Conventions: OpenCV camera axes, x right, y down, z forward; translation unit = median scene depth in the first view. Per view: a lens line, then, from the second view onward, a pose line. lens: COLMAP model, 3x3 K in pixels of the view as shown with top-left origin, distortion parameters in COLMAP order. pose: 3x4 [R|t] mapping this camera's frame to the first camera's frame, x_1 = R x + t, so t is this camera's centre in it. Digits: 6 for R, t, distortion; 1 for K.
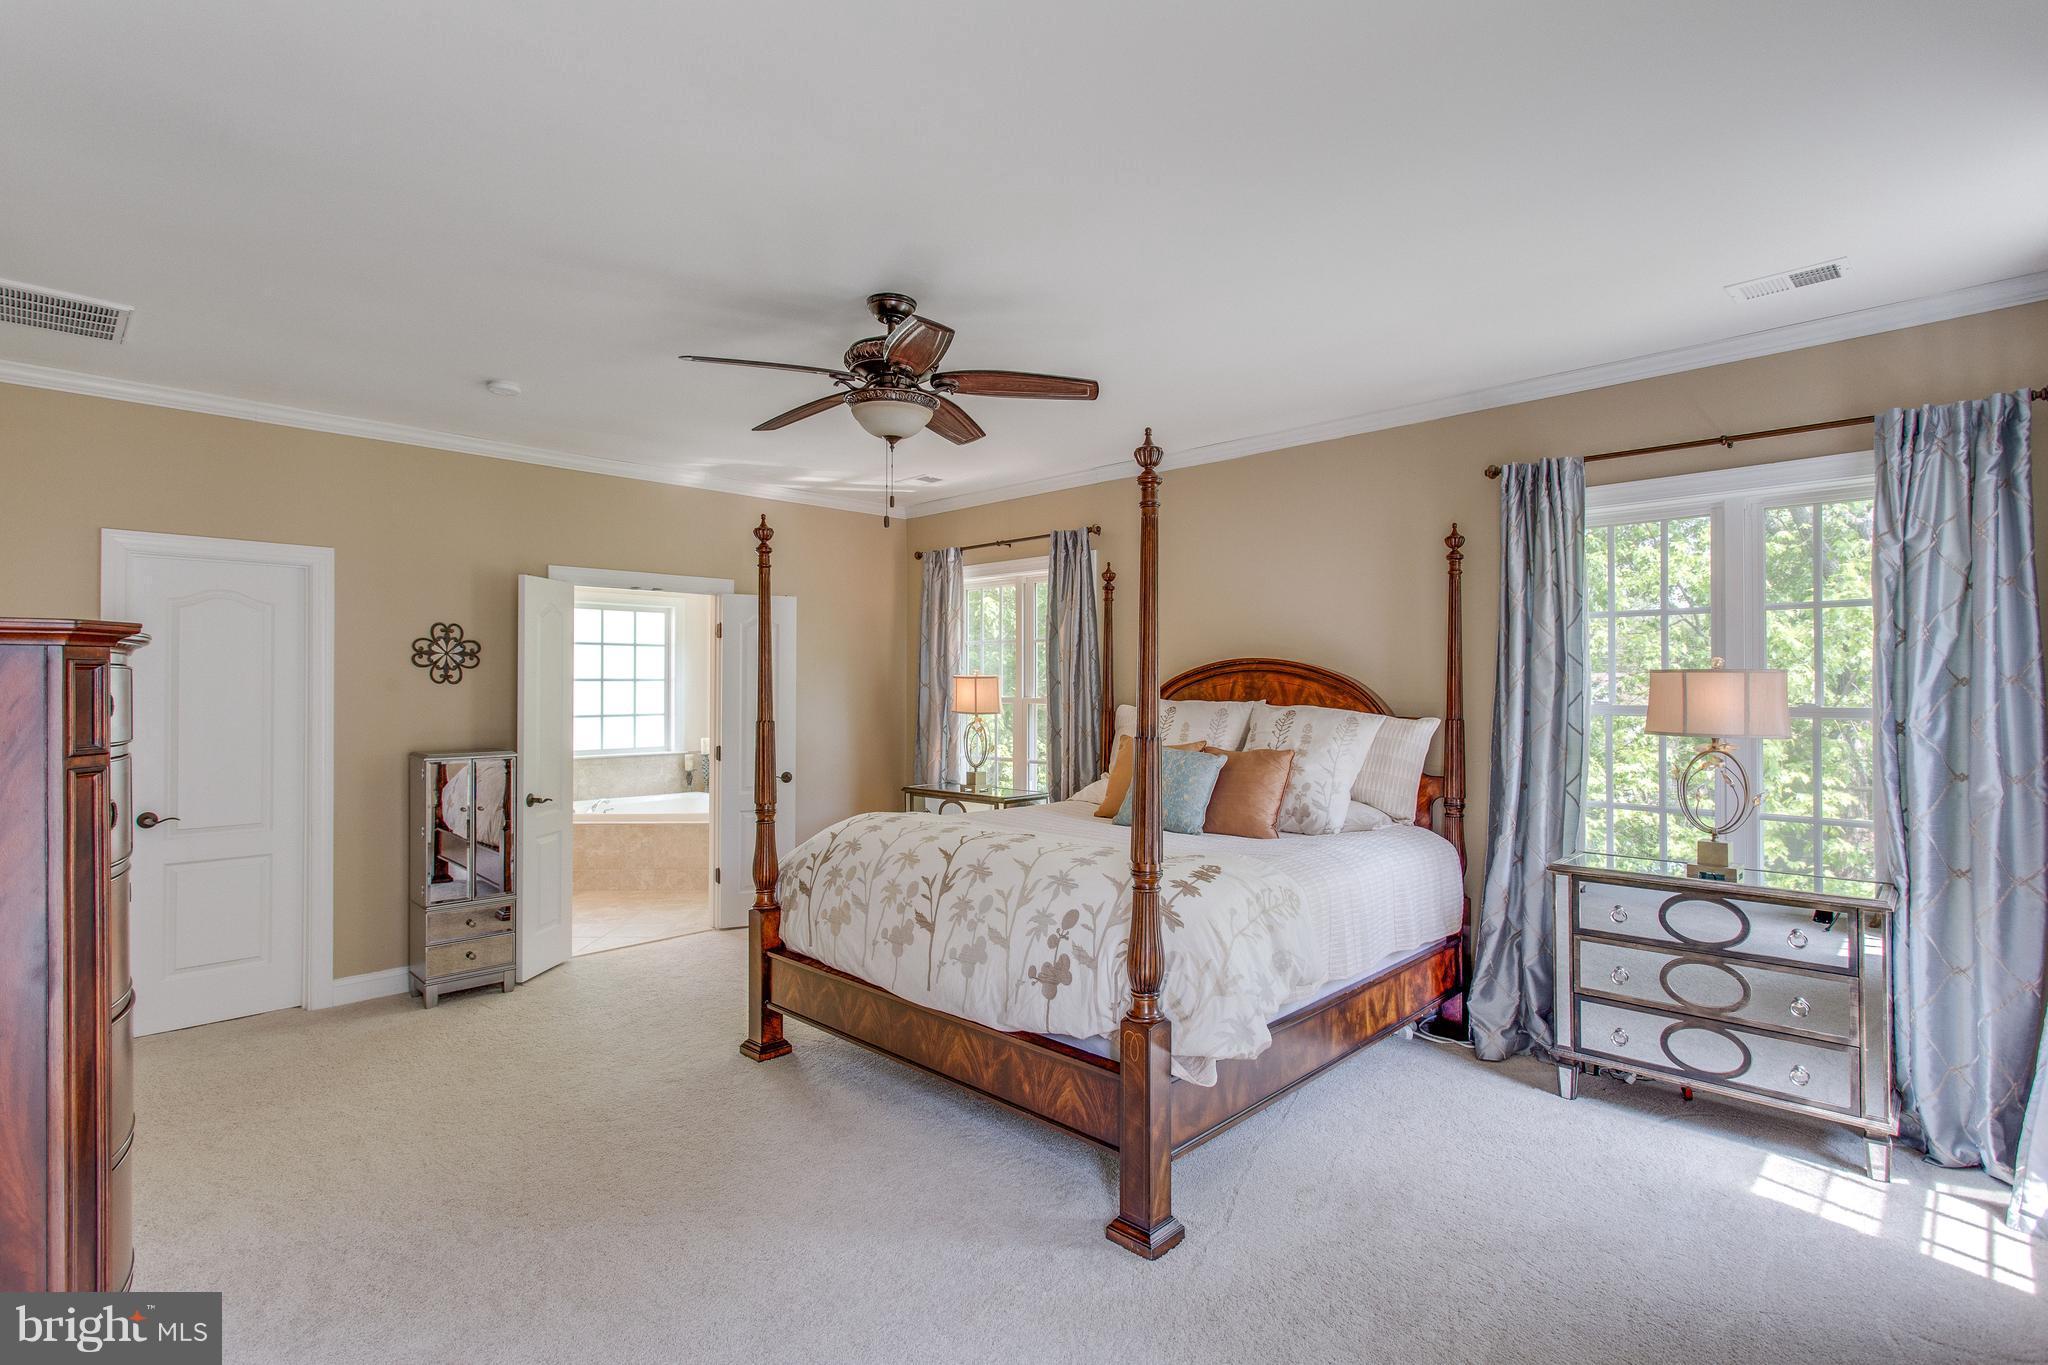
lens RADIAL K [[975.5, 0, 1014.0], [0, 975.5, 684.6], [0, 0, 1]] dist [-0.005757, 0.003018]
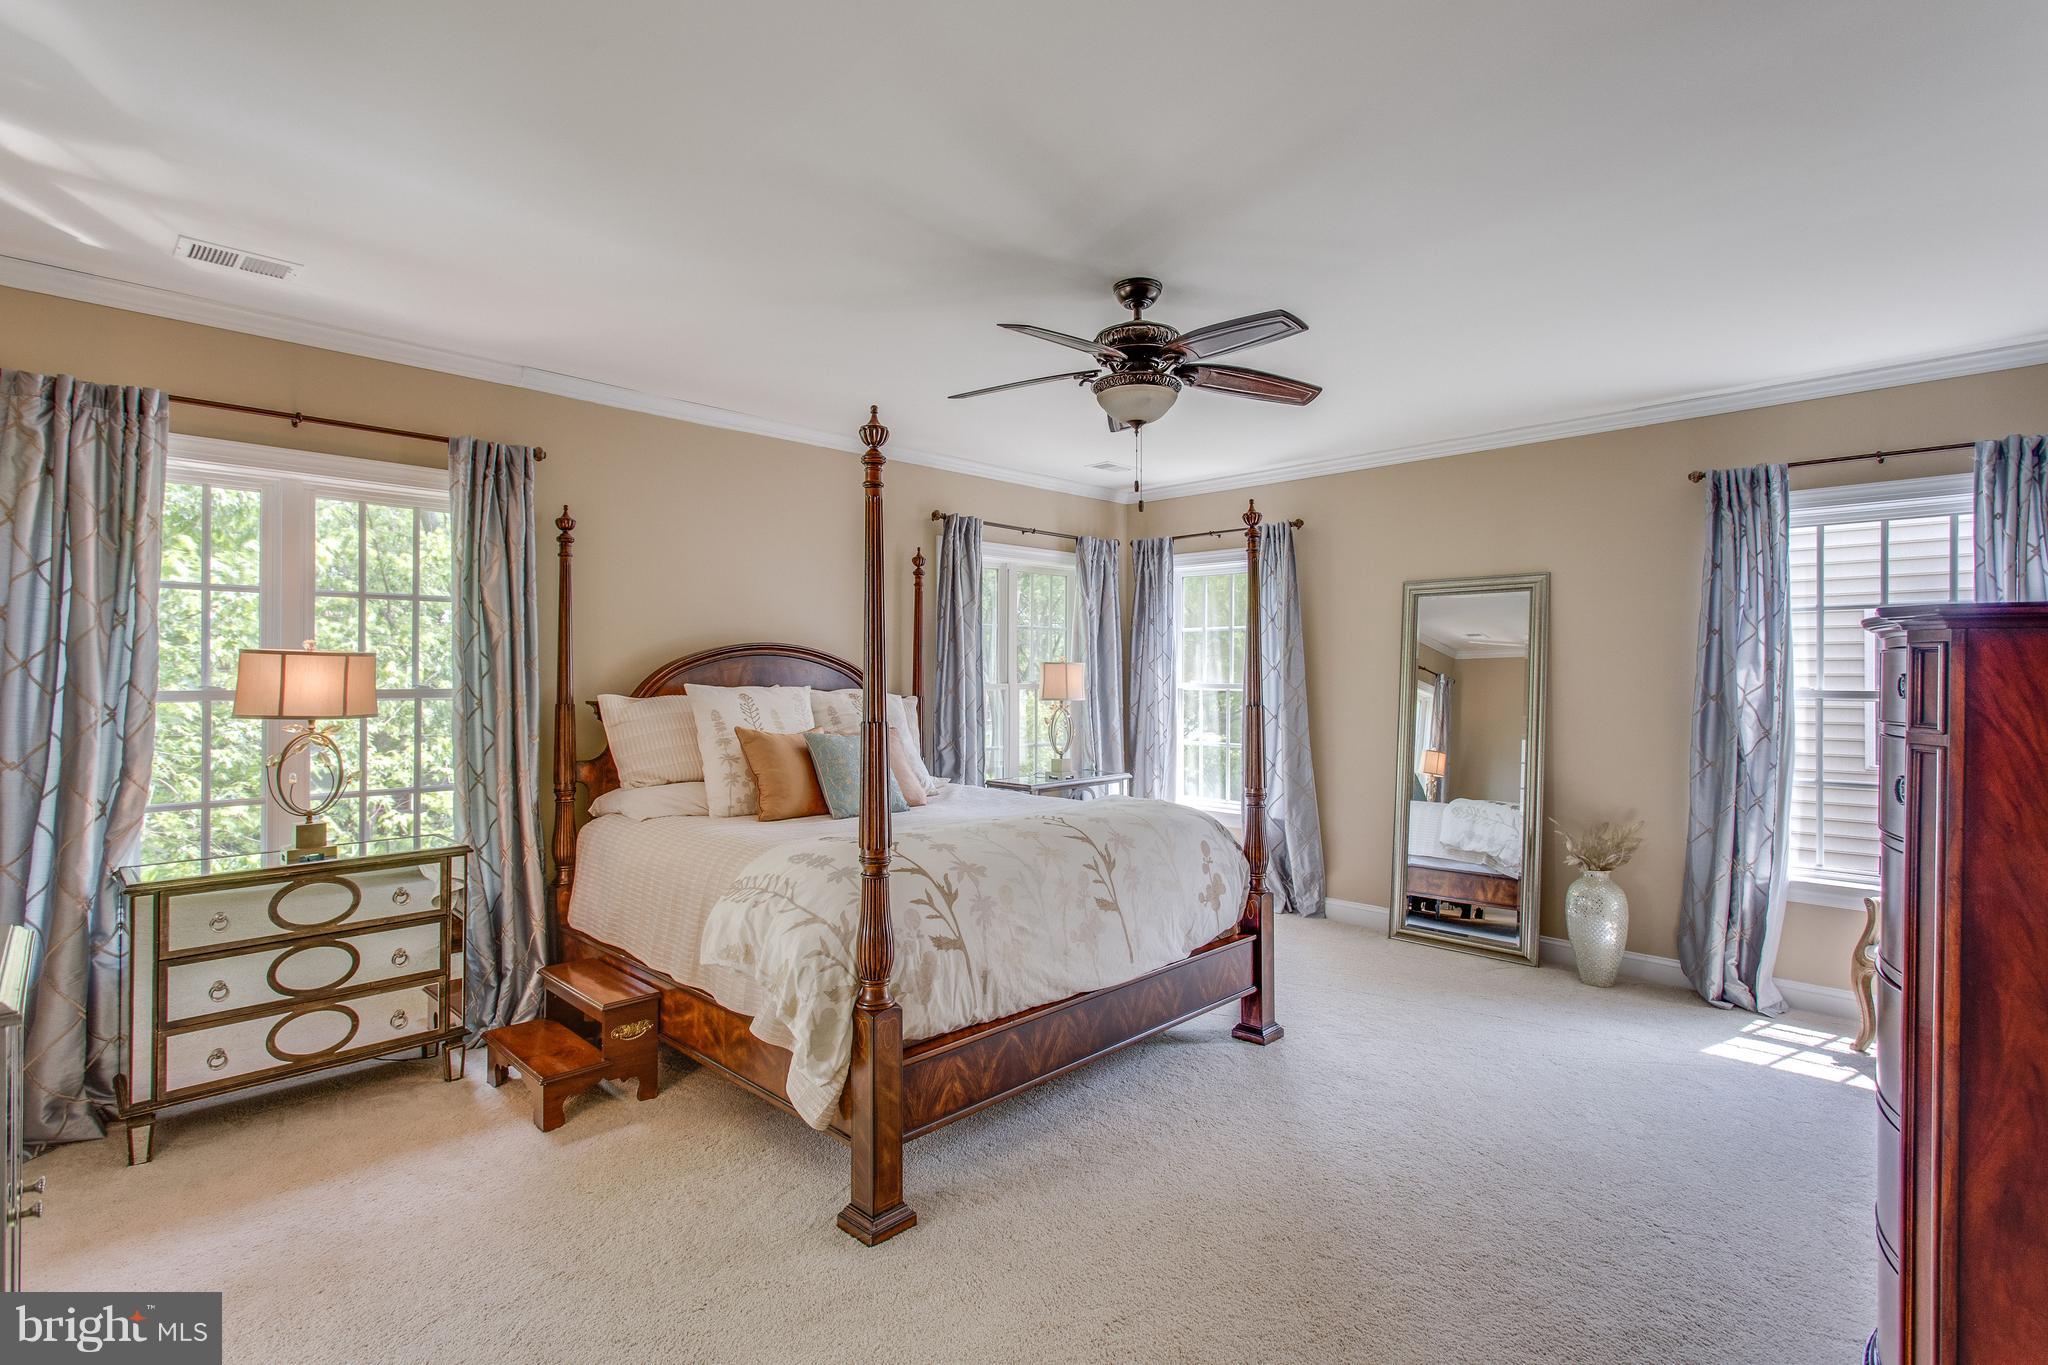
lens RADIAL K [[975.5, 0, 1014.4], [0, 975.5, 677.0], [0, 0, 1]] dist [-0.005757, 0.003018]
pose [[0.028206, -0.004650, 0.999591, -0.272227], [-0.006785, 0.999965, 0.004843, 0.000823], [-0.999579, -0.006918, 0.028173, 0.262933]]
